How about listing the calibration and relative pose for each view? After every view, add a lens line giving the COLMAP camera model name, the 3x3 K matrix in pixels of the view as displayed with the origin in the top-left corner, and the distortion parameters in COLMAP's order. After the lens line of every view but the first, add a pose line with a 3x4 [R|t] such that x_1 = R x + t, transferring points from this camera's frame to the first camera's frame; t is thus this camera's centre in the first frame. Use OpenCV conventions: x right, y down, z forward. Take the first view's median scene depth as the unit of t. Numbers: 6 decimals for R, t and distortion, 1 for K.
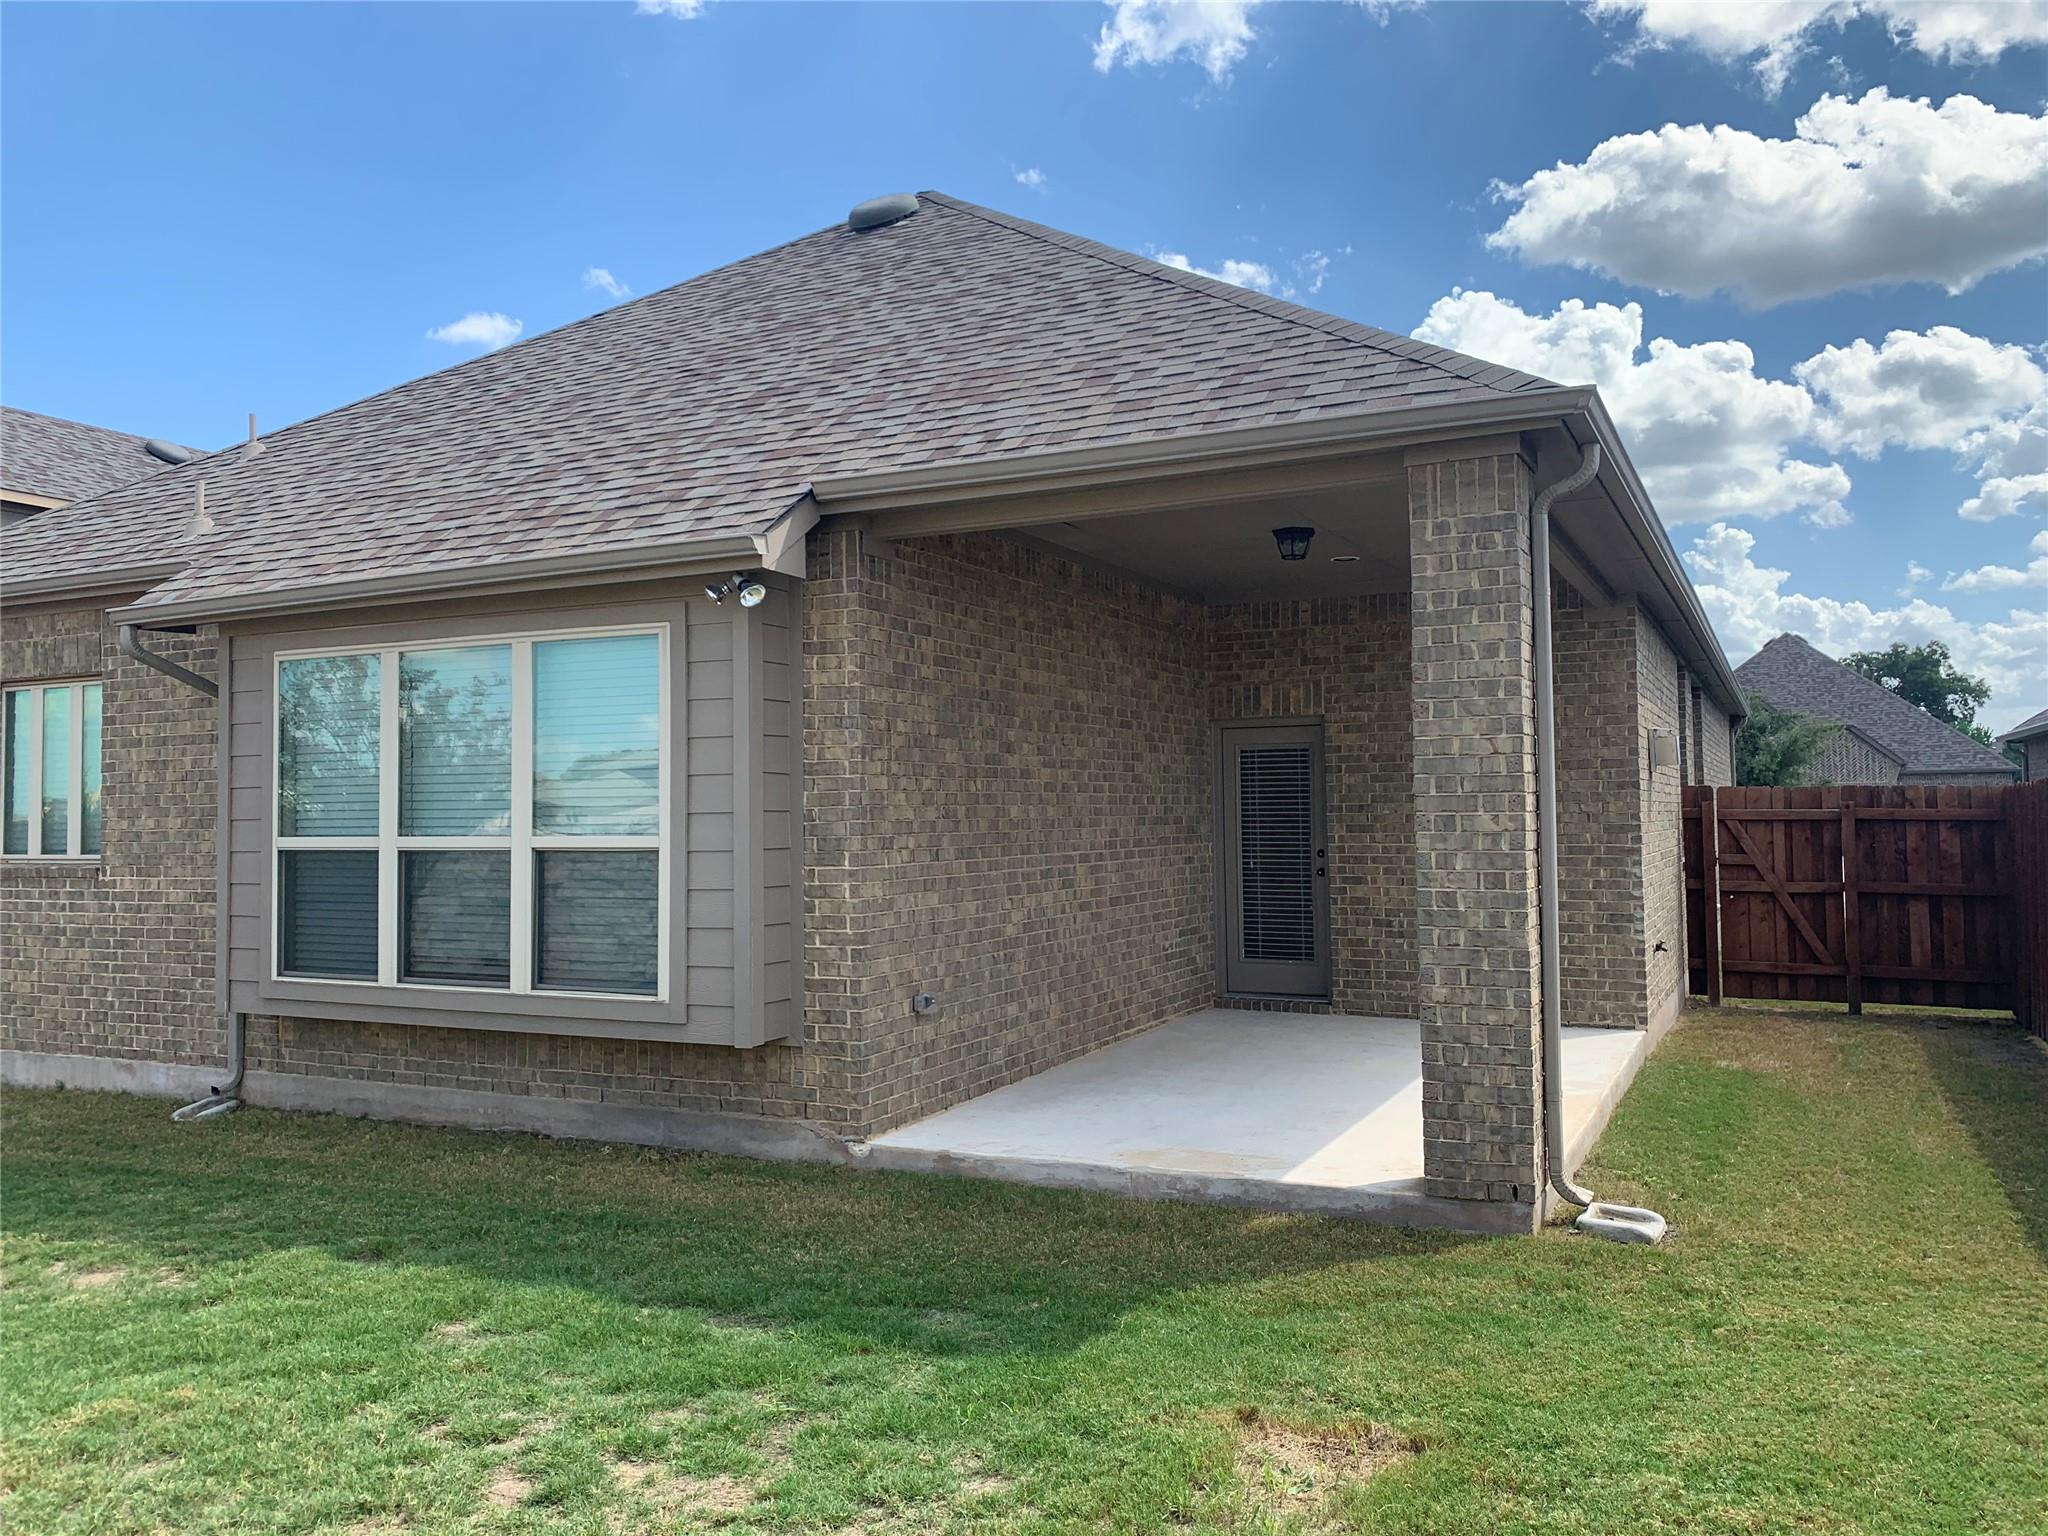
lens RADIAL K [[1575.3, 0, 1015.8], [0, 1575.3, 764.4], [0, 0, 1]] dist [0.033565, -0.033255]
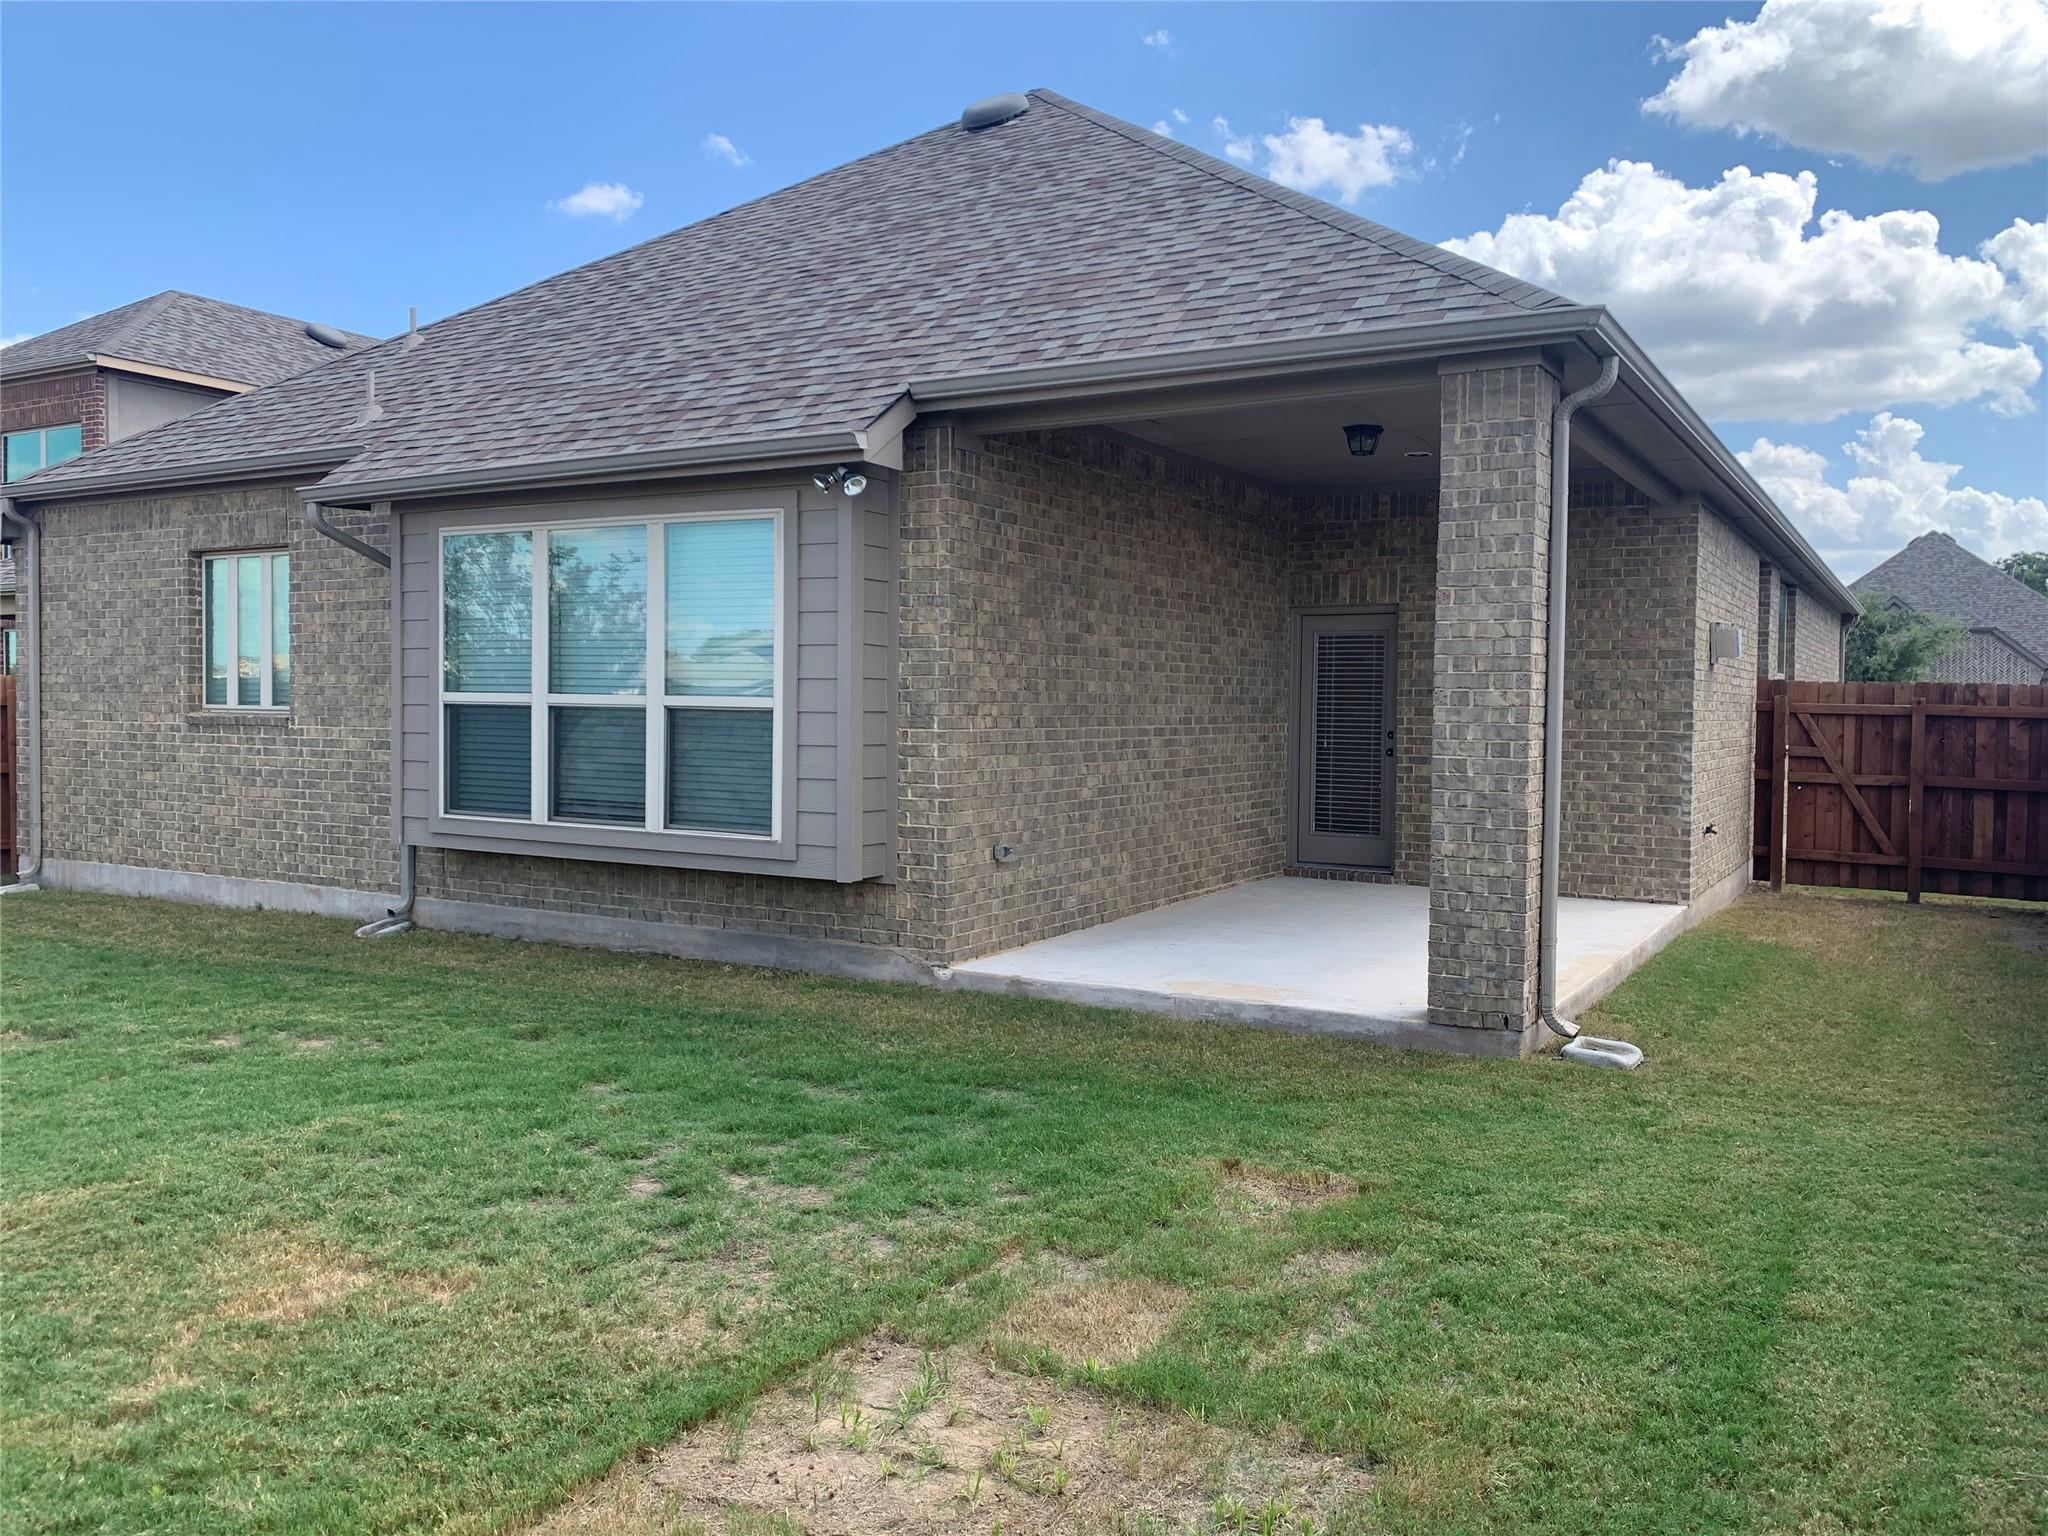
lens RADIAL K [[1575.3, 0, 1021.2], [0, 1575.3, 769.0], [0, 0, 1]] dist [0.033565, -0.033255]
pose [[0.997087, 0.026043, -0.071694, 0.031455], [-0.020627, 0.996950, 0.075268, 0.006733], [0.073435, -0.073570, 0.994583, -0.107705]]
